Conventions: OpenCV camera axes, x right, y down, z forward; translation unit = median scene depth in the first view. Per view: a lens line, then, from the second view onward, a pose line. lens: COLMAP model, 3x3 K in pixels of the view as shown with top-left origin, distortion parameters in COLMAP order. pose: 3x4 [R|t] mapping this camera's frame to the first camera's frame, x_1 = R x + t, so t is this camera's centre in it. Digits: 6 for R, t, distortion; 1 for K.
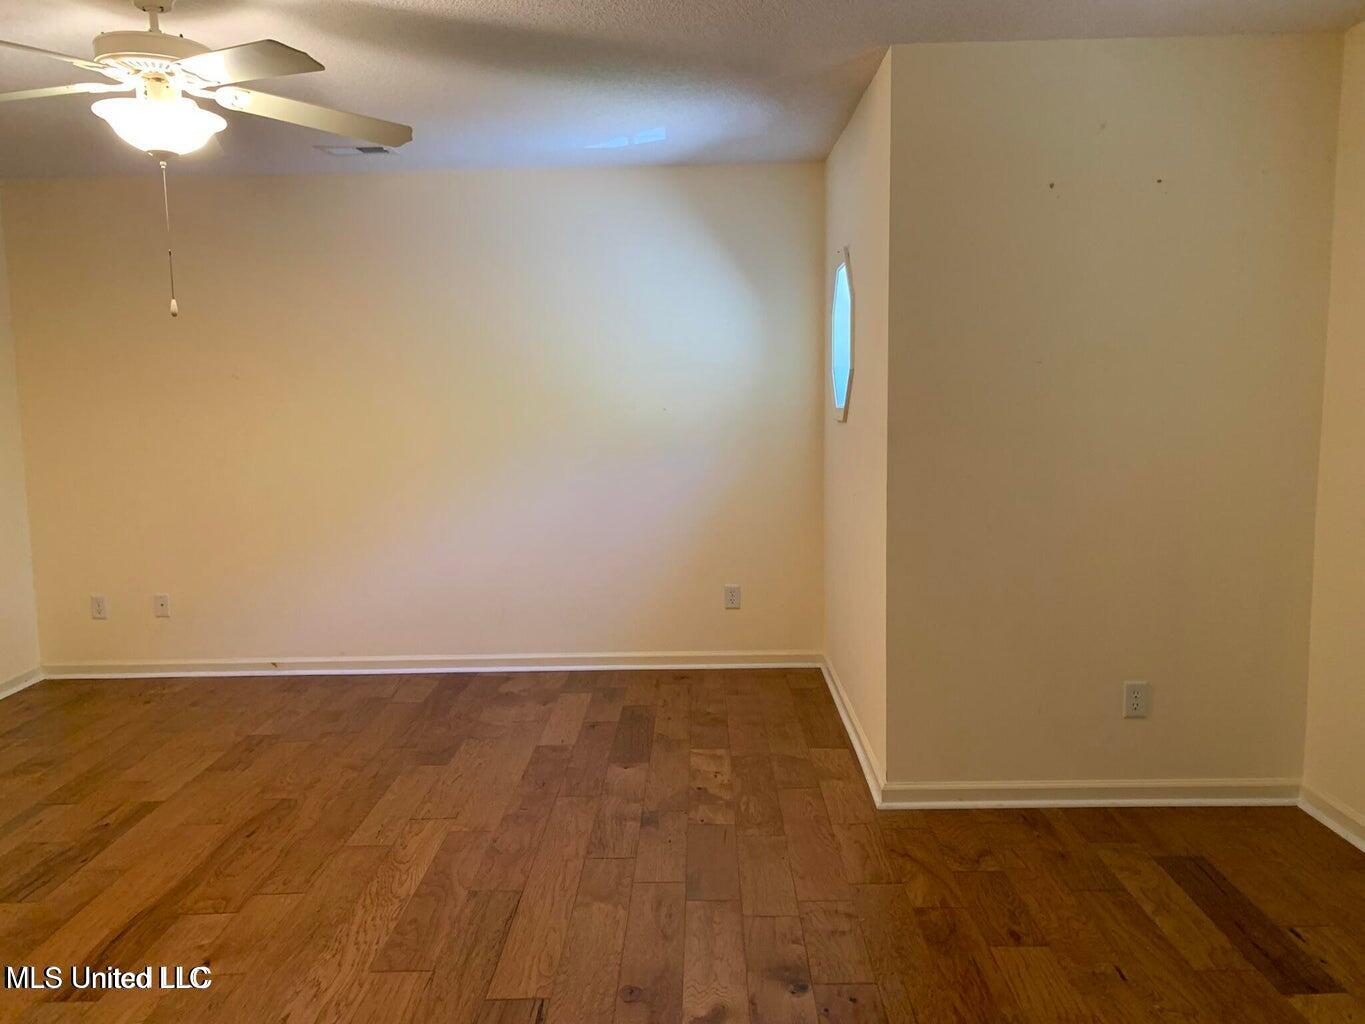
lens RADIAL K [[1059.8, 0, 689.6], [0, 1059.8, 506.6], [0, 0, 1]] dist [0.050494, -0.077189]
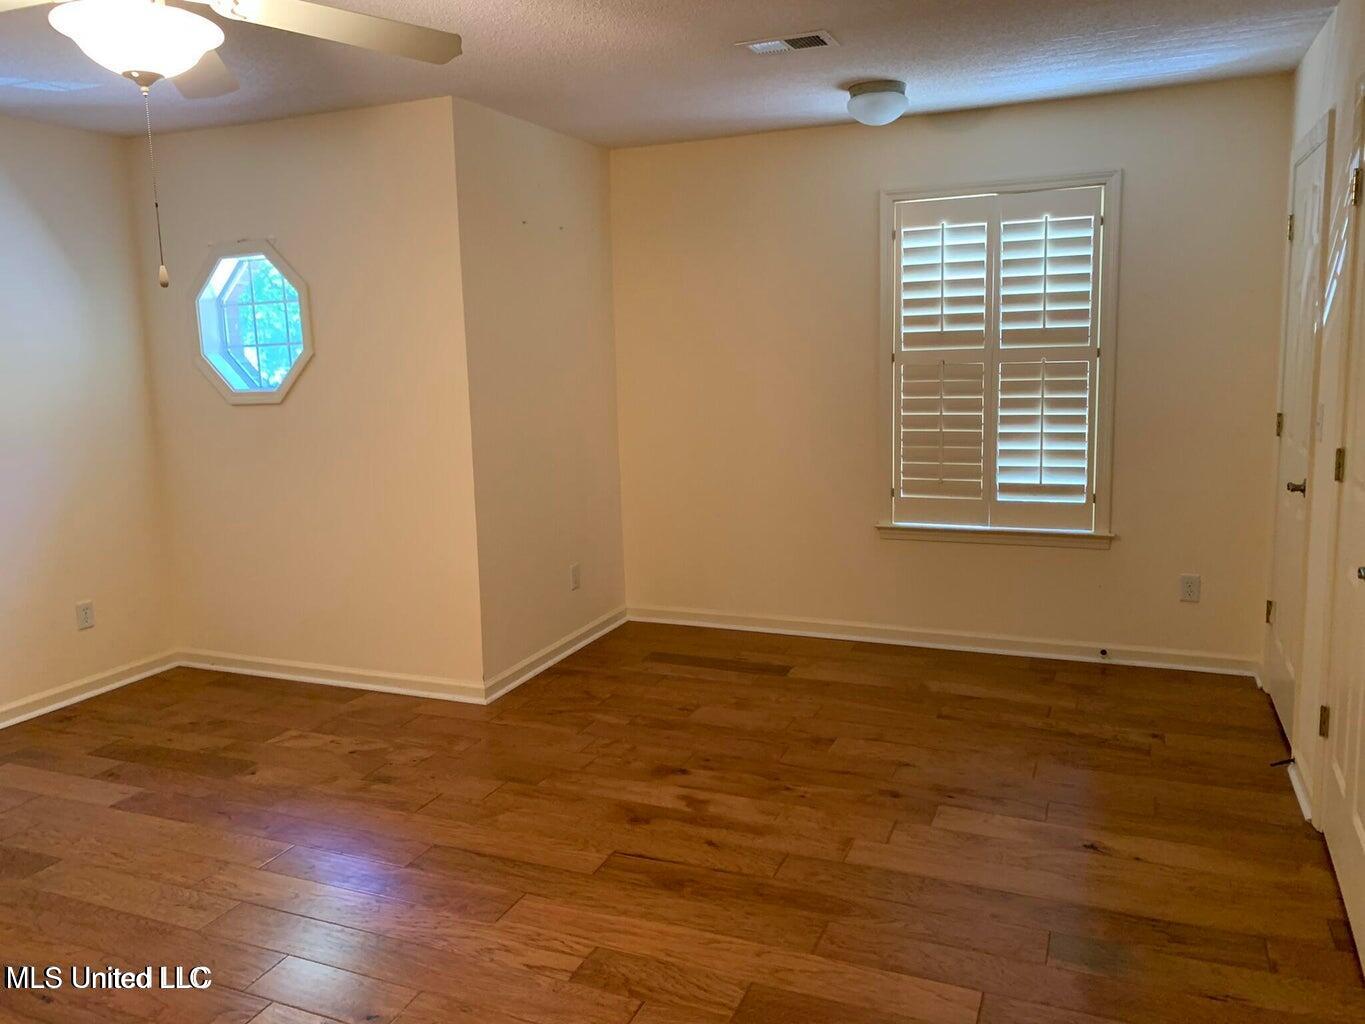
lens RADIAL K [[1059.8, 0, 690.1], [0, 1059.8, 516.5], [0, 0, 1]] dist [0.050494, -0.077189]
pose [[0.367878, -0.146581, 0.918248, -0.840304], [0.135787, 0.985380, 0.102897, -0.025330], [-0.919906, 0.086833, 0.382403, 0.296158]]
